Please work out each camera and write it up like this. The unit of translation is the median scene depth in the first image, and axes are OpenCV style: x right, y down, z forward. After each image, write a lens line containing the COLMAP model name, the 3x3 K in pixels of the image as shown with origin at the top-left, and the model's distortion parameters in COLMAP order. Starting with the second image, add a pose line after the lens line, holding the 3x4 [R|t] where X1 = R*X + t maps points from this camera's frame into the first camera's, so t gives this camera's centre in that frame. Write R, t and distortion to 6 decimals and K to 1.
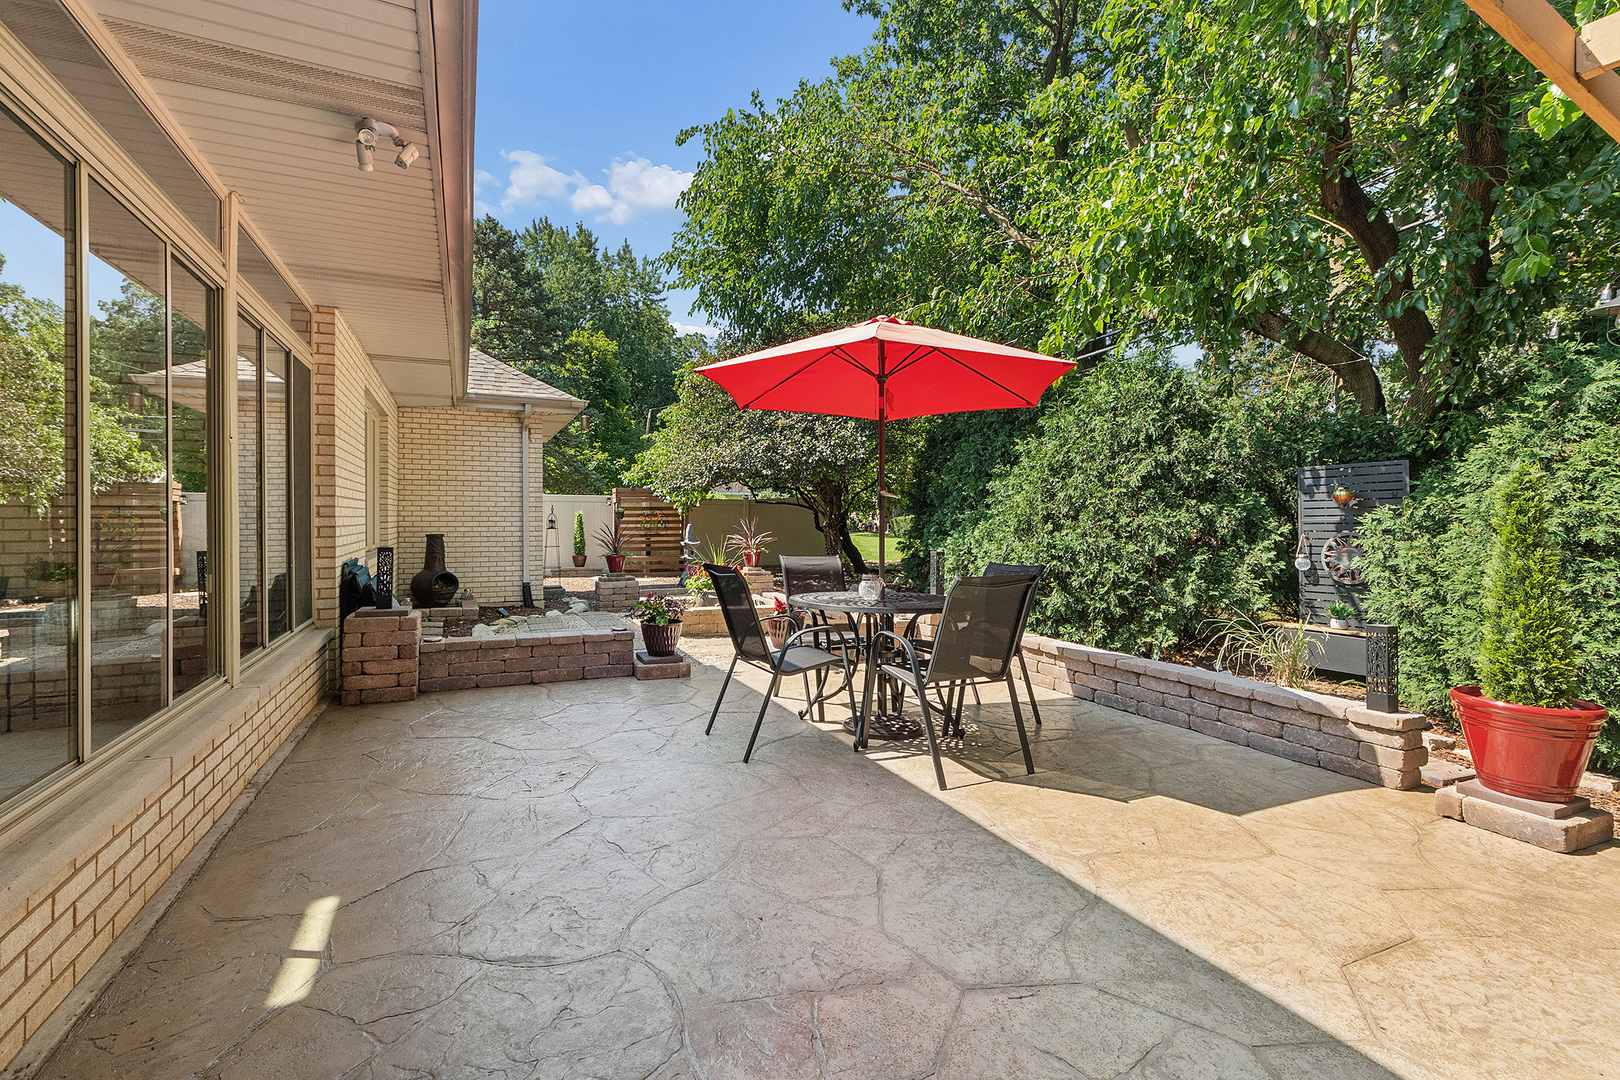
lens RADIAL K [[729.3, 0, 802.0], [0, 729.3, 531.2], [0, 0, 1]] dist [-0.001106, -0.000445]
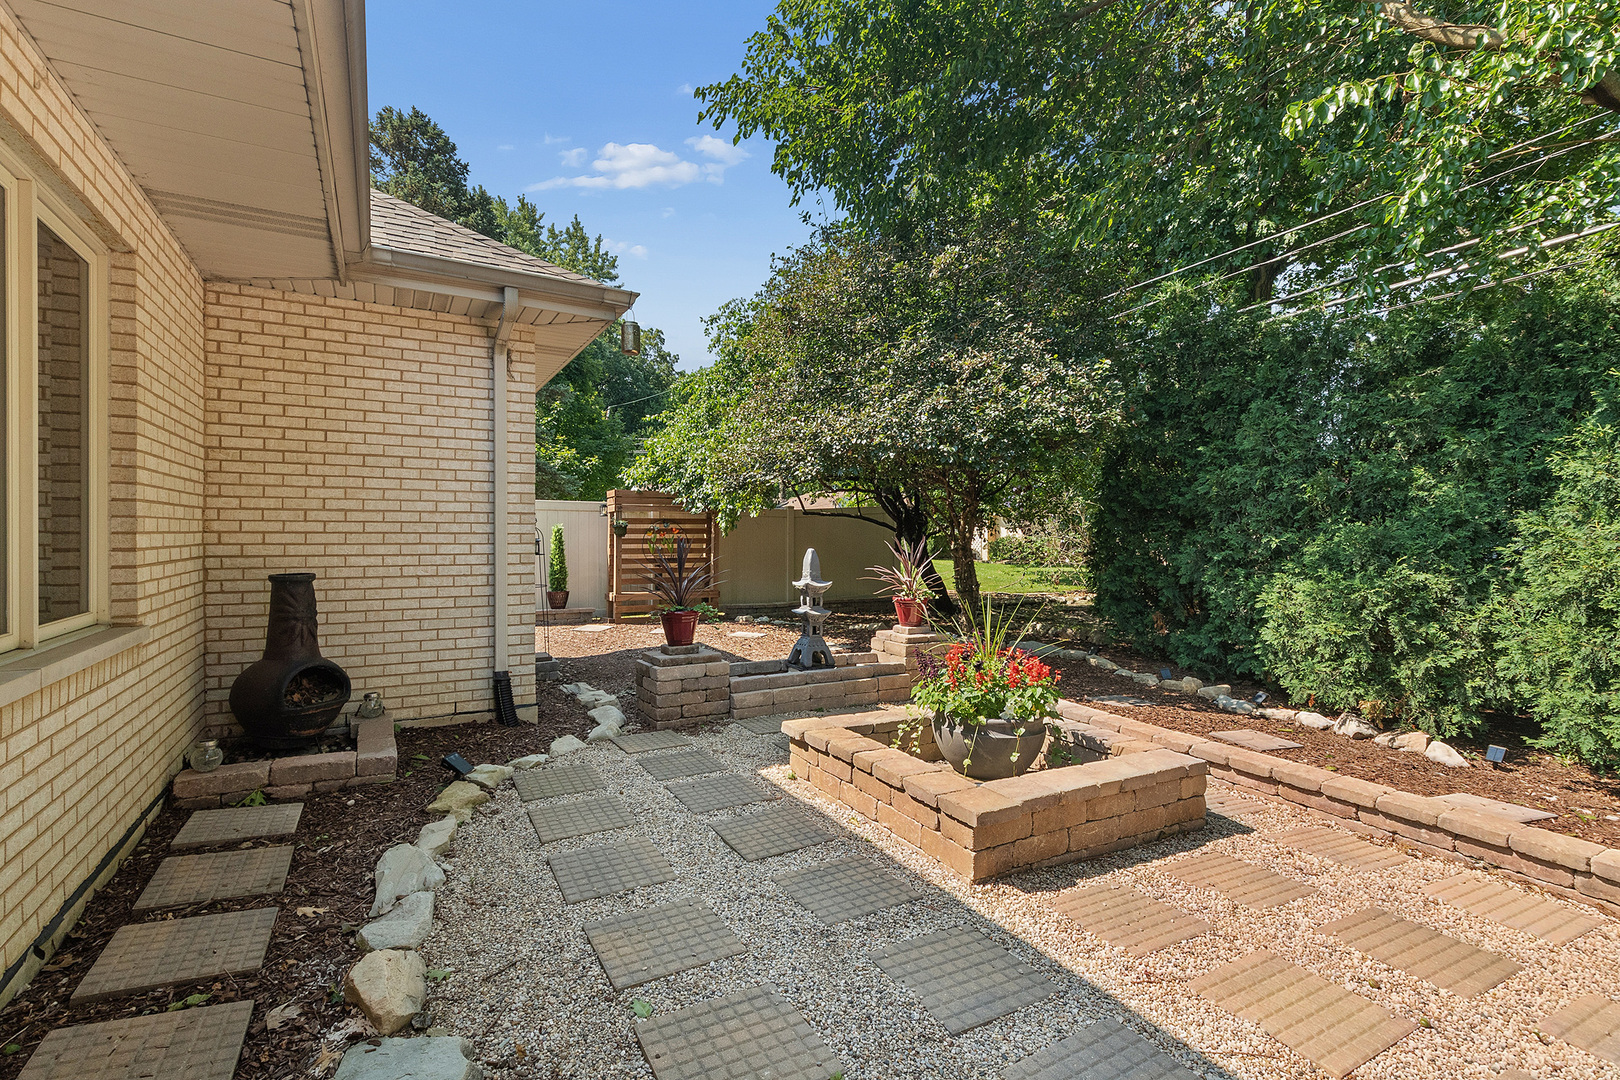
lens RADIAL K [[729.3, 0, 799.7], [0, 729.3, 544.8], [0, 0, 1]] dist [-0.001106, -0.000445]
pose [[0.996453, 0.002051, 0.084129, -0.154580], [-0.001822, 0.999994, -0.002805, -0.008232], [-0.084135, 0.002642, 0.996451, 0.350151]]
